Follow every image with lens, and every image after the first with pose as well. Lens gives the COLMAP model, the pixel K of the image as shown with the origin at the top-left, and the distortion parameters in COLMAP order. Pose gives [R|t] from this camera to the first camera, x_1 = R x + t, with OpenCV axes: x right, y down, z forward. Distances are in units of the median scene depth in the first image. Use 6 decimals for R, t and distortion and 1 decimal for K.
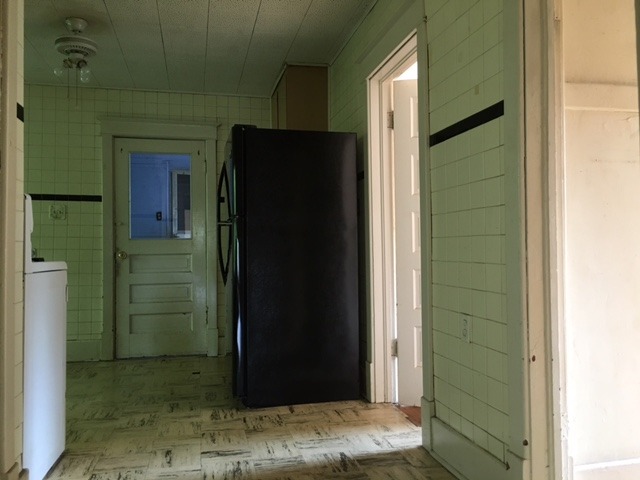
lens RADIAL K [[552.6, 0, 320.0], [0, 552.6, 240.0], [0, 0, 1]] dist [0.047592, -0.004795]
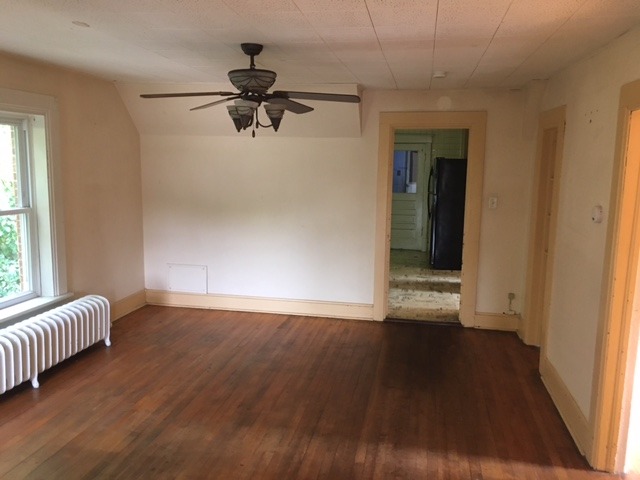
lens RADIAL K [[546.8, 0, 320.0], [0, 546.8, 240.0], [0, 0, 1]] dist [-0.007897, -0.000327]
pose [[0.921295, 0.083382, -0.379820, 0.261480], [-0.022513, 0.986539, 0.161967, -0.183518], [0.388212, -0.140669, 0.910771, -1.186008]]
